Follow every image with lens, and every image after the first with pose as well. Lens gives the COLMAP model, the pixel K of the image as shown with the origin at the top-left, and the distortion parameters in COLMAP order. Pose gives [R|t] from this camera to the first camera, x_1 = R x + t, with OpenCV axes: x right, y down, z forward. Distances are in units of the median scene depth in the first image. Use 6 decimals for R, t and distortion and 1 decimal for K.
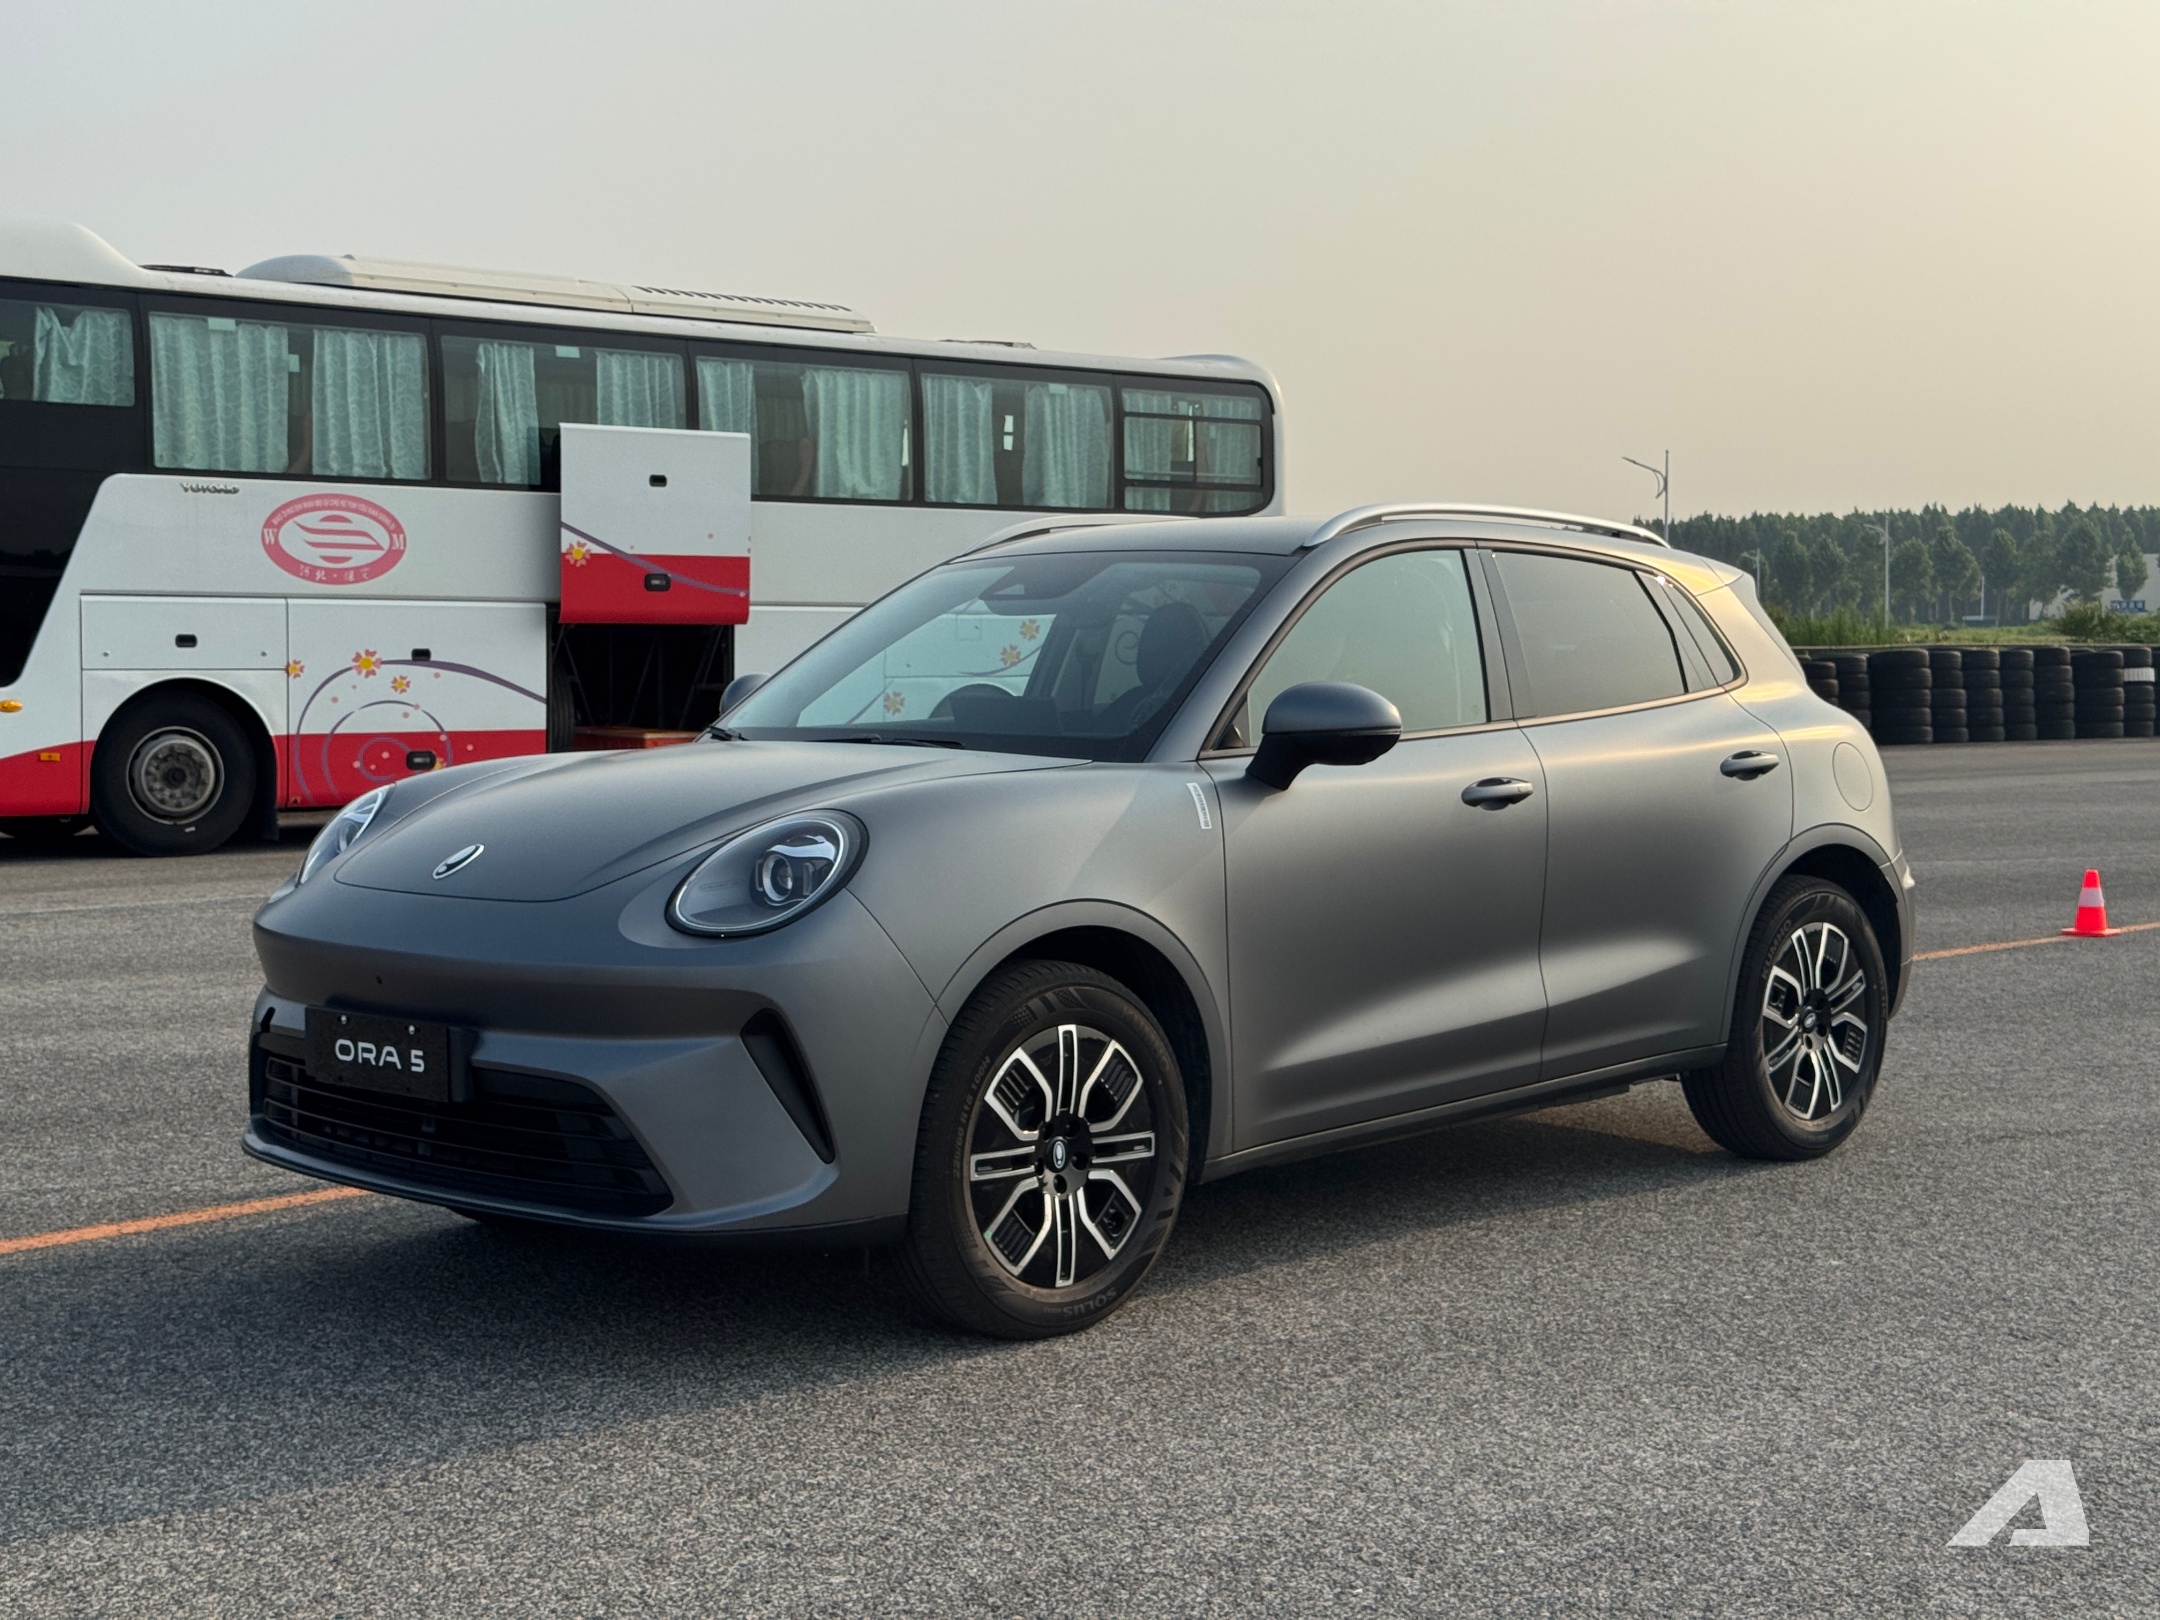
lens RADIAL K [[3016.1, 0, 1080.0], [0, 3016.1, 810.0], [0, 0, 1]] dist [0.194361, -0.495502]
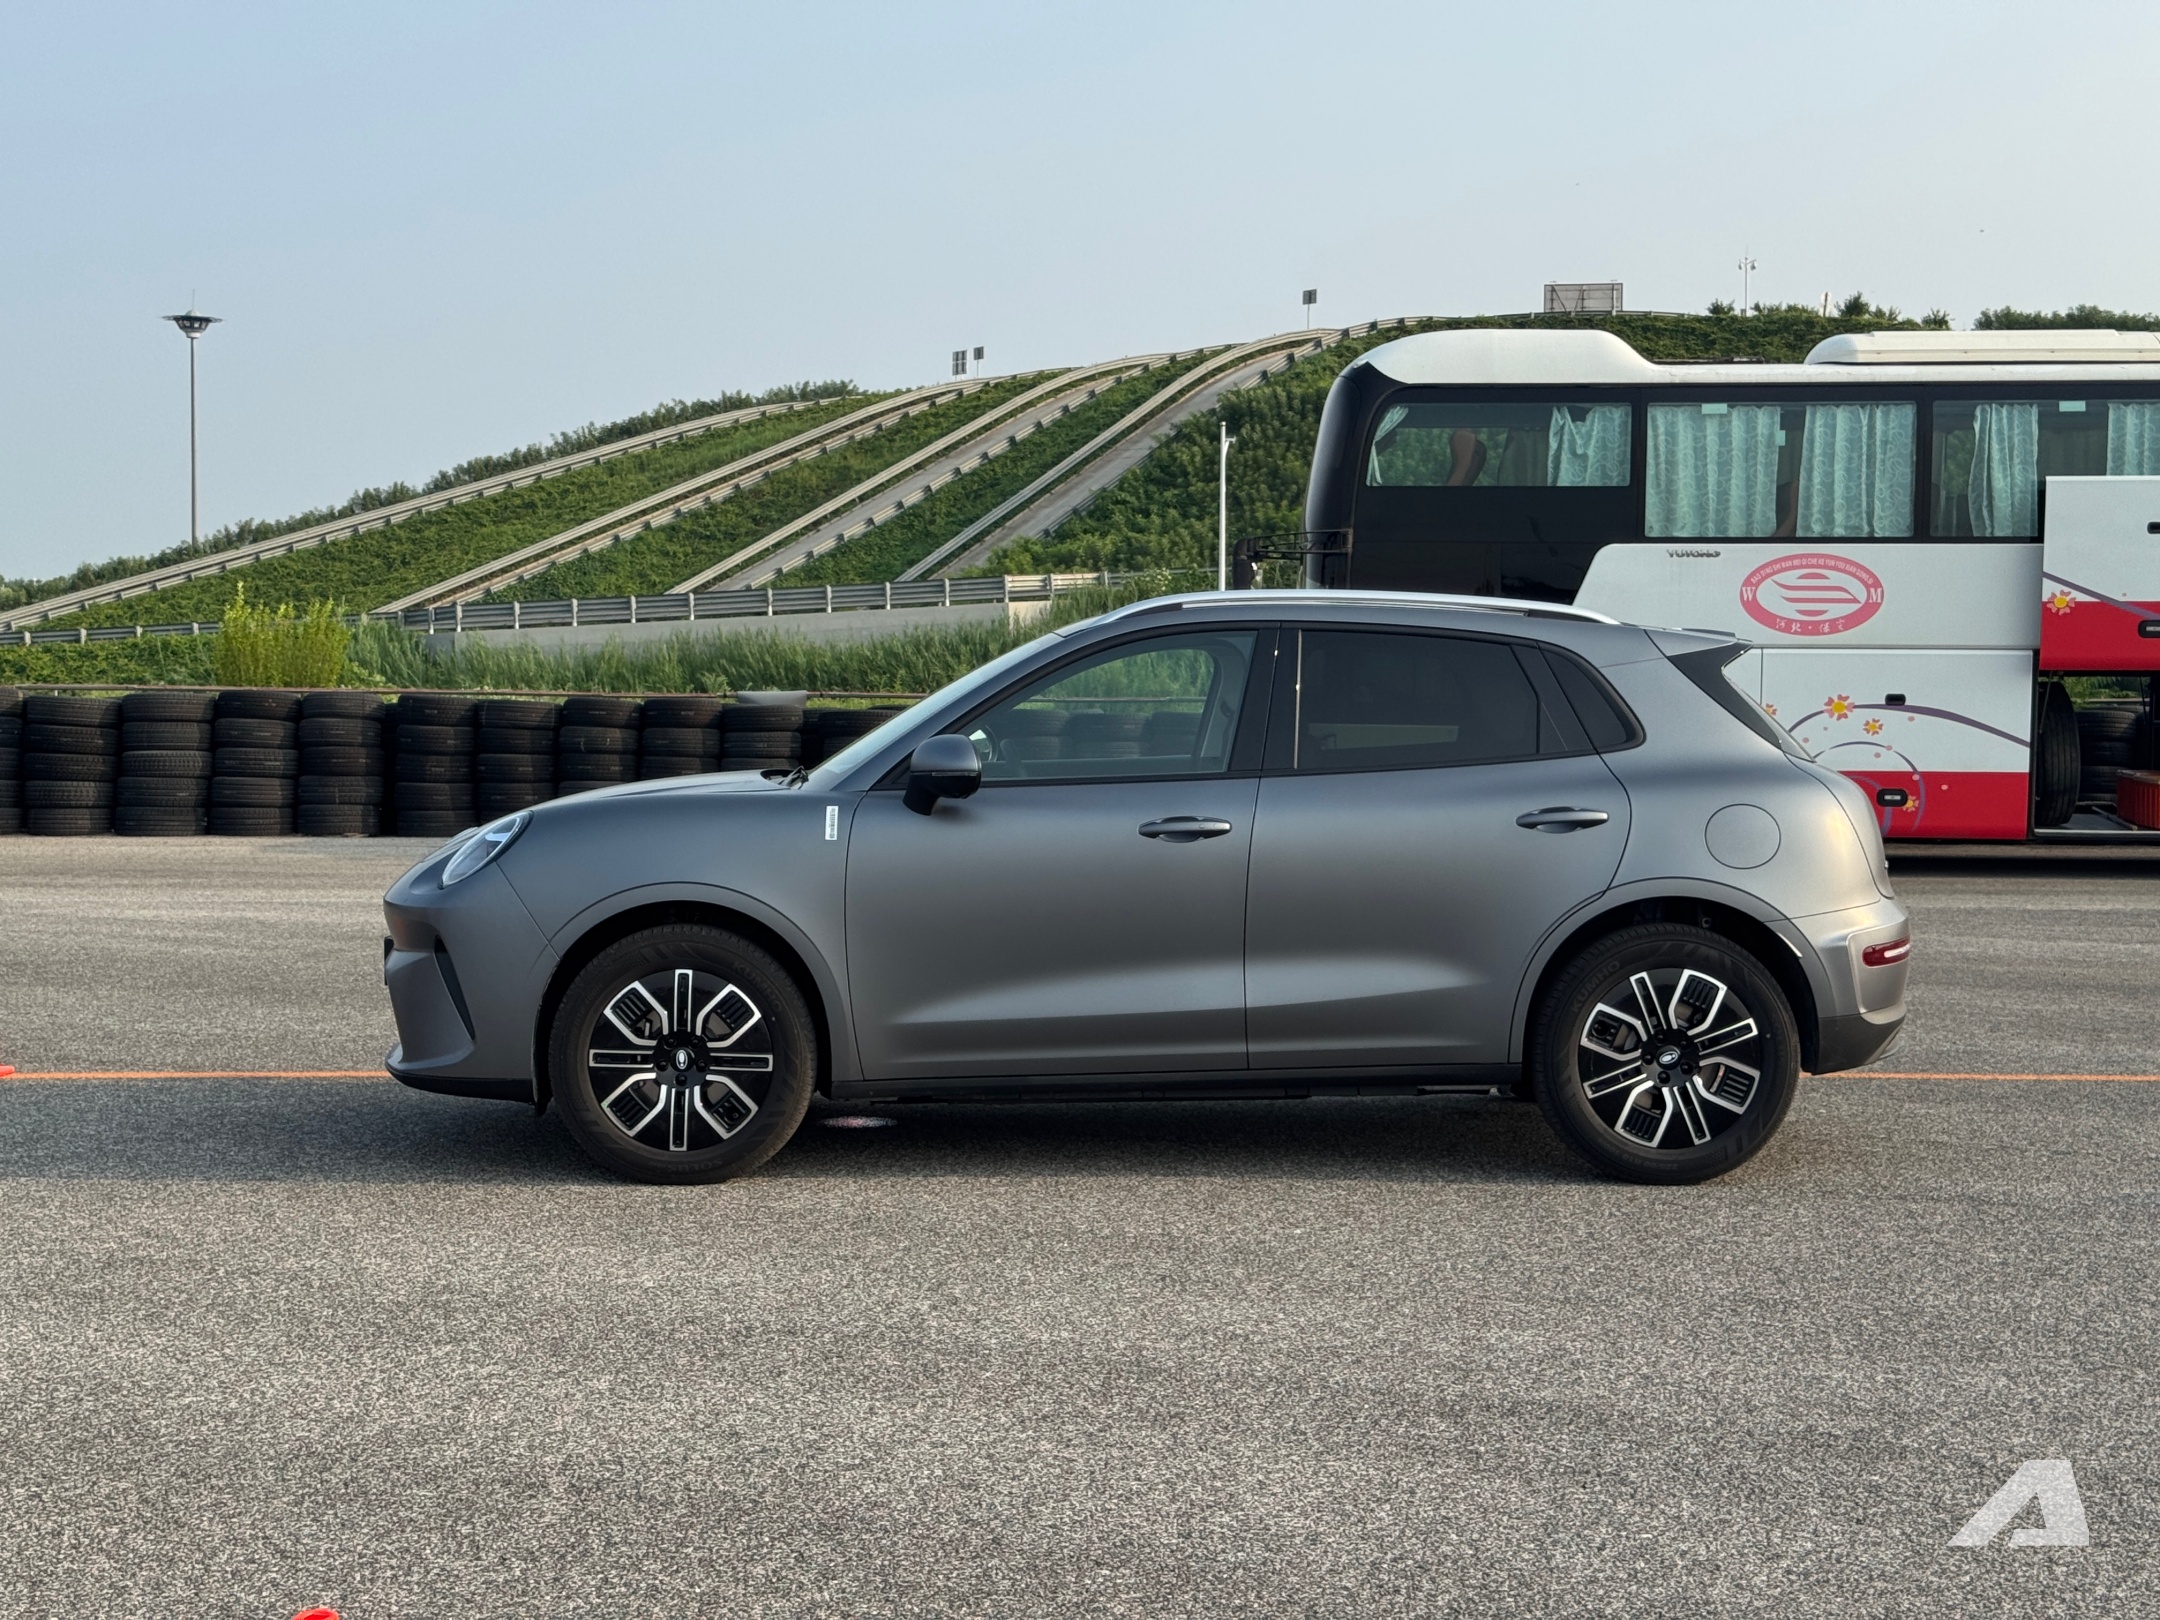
lens RADIAL K [[3016.1, 0, 1080.0], [0, 3016.1, 810.0], [0, 0, 1]] dist [0.194361, -0.495502]
pose [[0.706928, 0.037236, -0.706304, 0.350375], [-0.045114, 0.998954, 0.007510, -0.007294], [0.705845, 0.026555, 0.707868, 0.034651]]
